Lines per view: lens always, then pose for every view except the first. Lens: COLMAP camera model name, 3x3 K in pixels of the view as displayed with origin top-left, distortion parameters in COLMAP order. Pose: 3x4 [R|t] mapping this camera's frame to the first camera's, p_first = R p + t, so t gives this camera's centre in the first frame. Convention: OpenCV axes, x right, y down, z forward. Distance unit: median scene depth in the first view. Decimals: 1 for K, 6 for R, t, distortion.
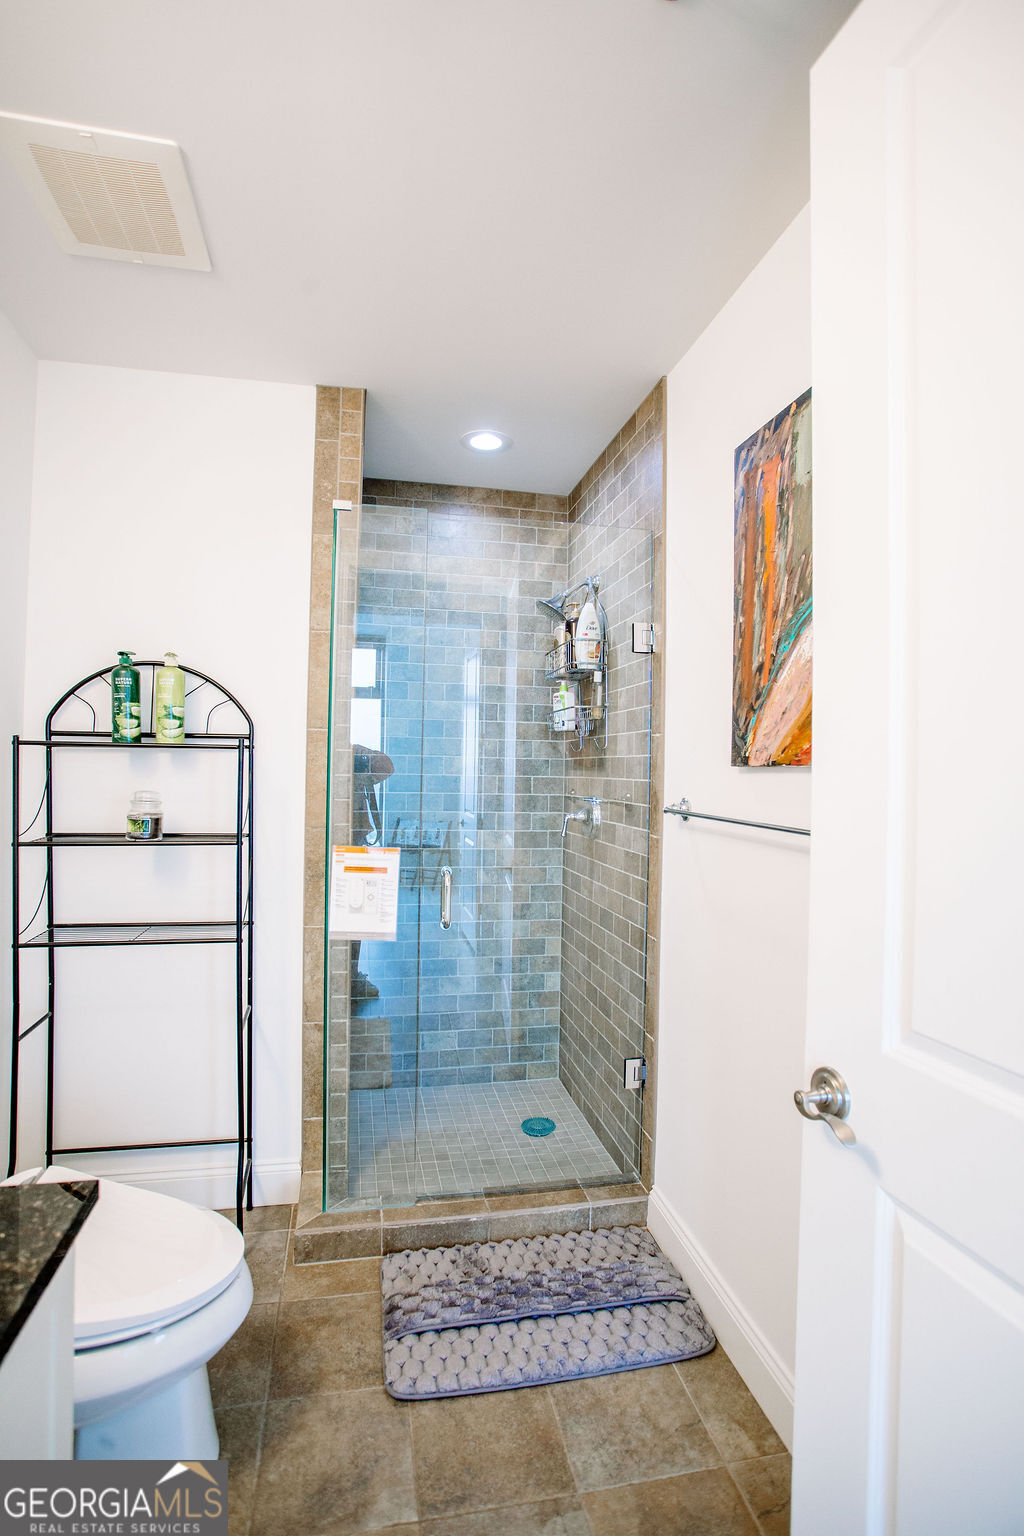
lens RADIAL K [[739.3, 0, 514.3], [0, 739.3, 760.3], [0, 0, 1]] dist [-0.063420, 0.014809]
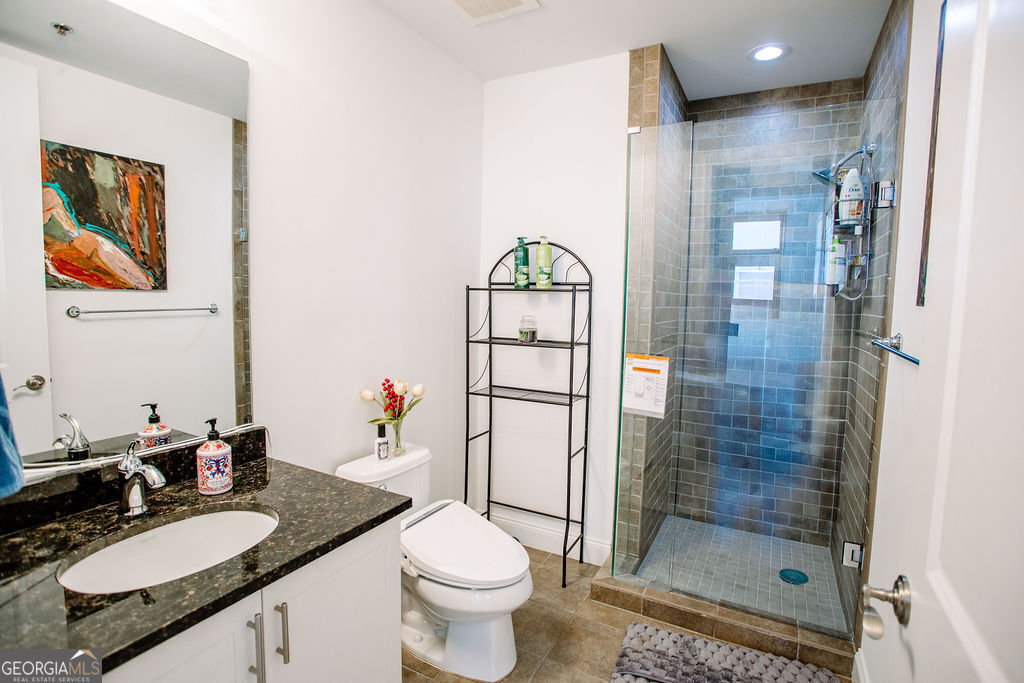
lens RADIAL K [[492.9, 0, 510.6], [0, 492.9, 338.8], [0, 0, 1]] dist [-0.063420, 0.014809]
pose [[0.766445, 0.053125, -0.640109, 0.224402], [-0.002307, 0.996795, 0.079965, 0.002417], [0.642306, -0.059812, 0.764111, 0.041357]]
